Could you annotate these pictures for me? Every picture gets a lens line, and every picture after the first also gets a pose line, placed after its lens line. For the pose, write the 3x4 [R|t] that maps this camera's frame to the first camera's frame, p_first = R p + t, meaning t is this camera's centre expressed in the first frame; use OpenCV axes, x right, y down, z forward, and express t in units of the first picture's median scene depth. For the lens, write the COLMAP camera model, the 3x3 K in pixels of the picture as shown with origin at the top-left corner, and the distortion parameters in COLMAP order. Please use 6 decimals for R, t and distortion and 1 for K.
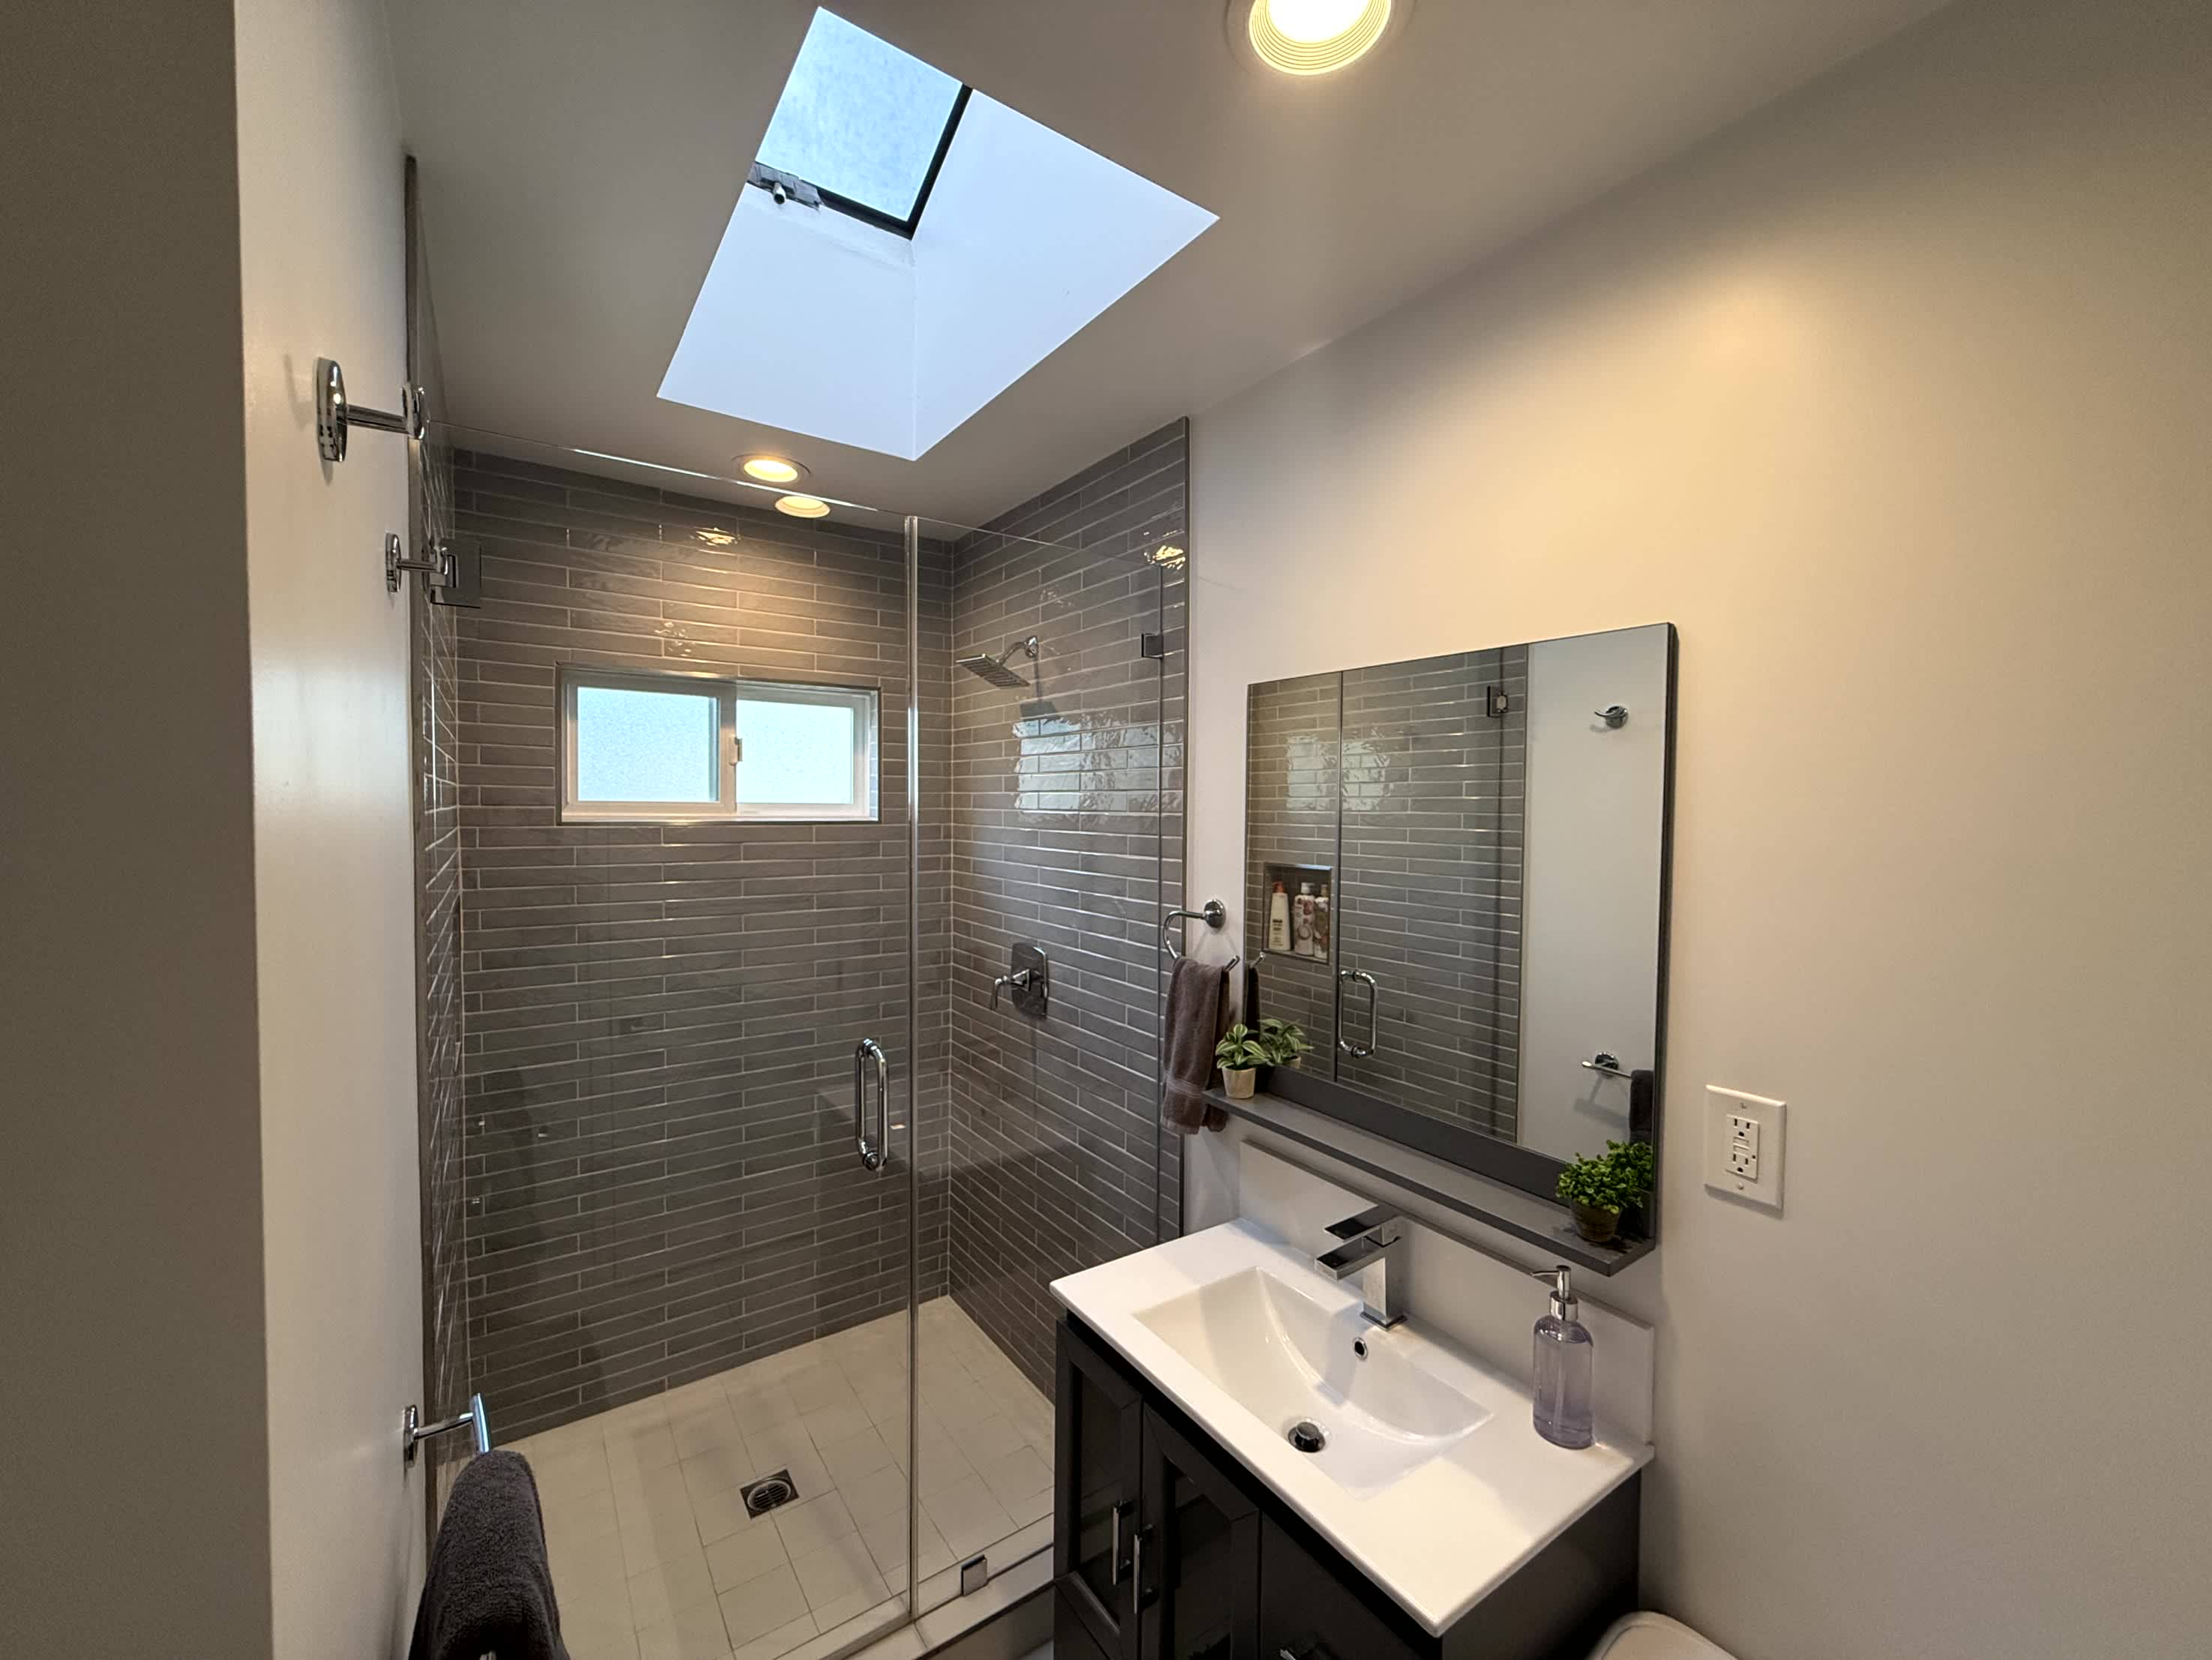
lens RADIAL K [[879.9, 0, 1098.7], [0, 879.9, 829.2], [0, 0, 1]] dist [-0.000145, -0.000018]
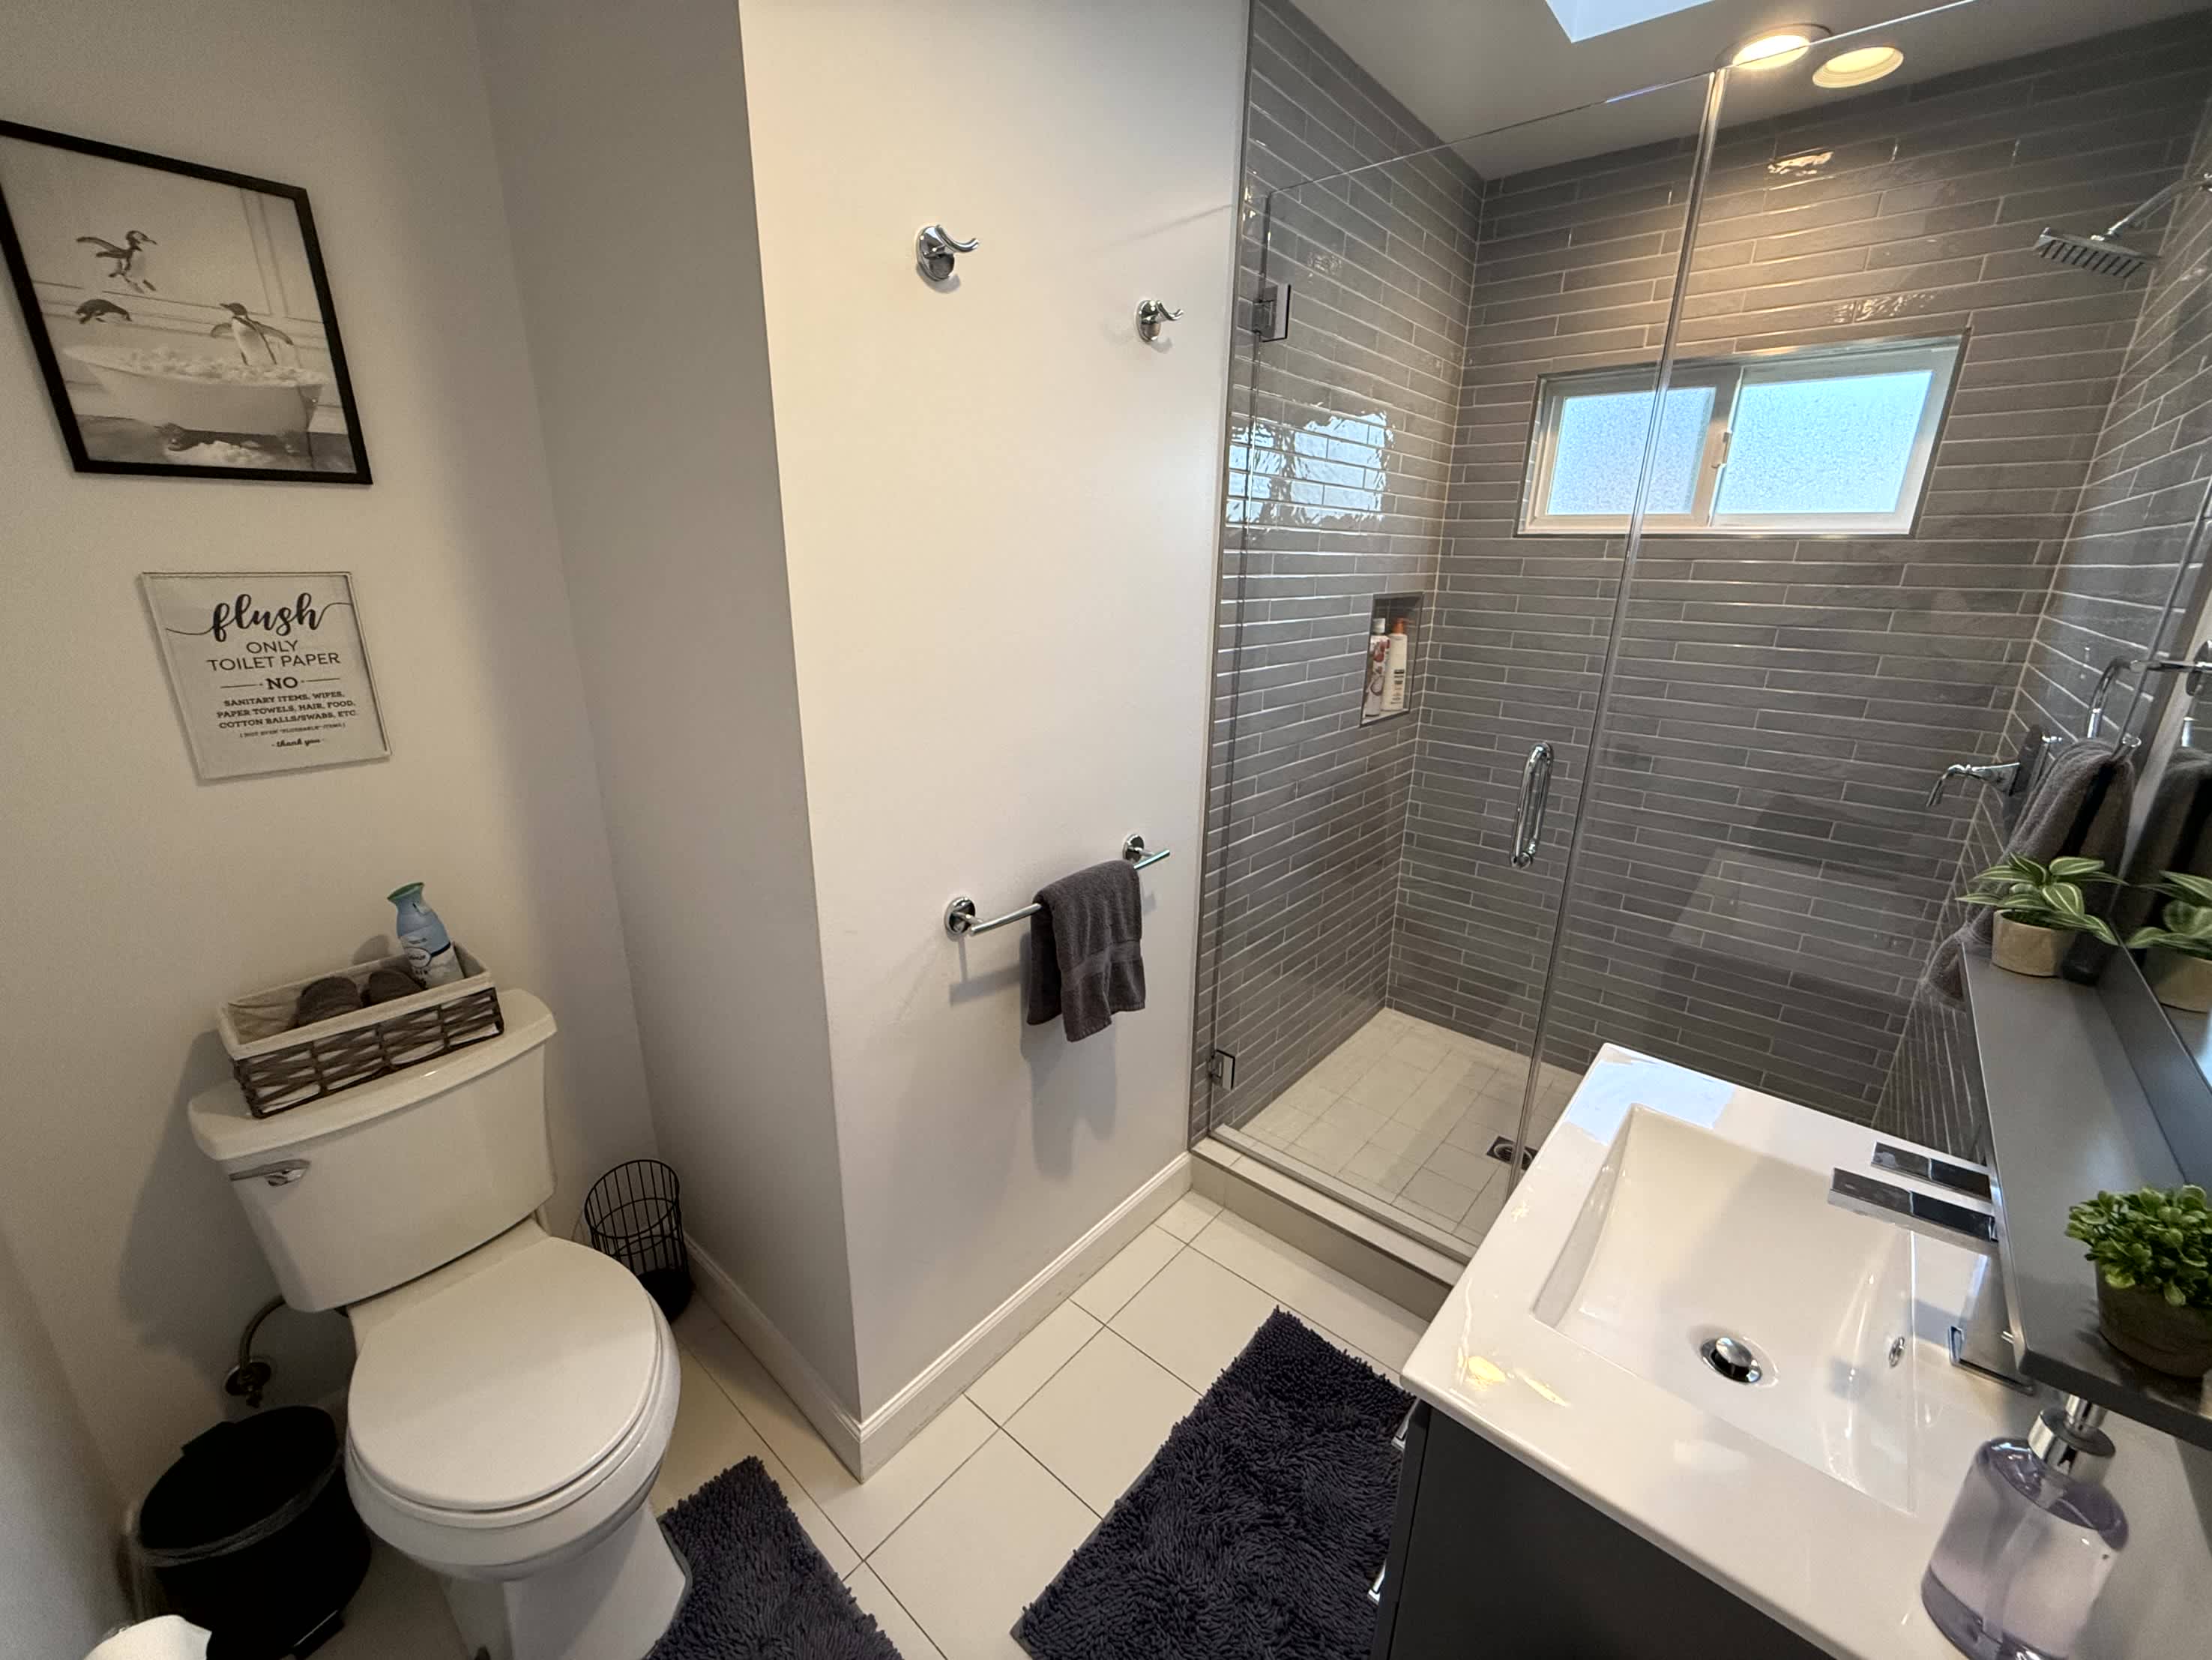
lens RADIAL K [[879.9, 0, 1098.7], [0, 879.9, 829.2], [0, 0, 1]] dist [-0.000145, -0.000018]
pose [[0.253249, 0.284414, -0.924648, 0.356076], [-0.044859, 0.958230, 0.282458, 0.054446], [0.966360, -0.030054, 0.255429, 0.182914]]
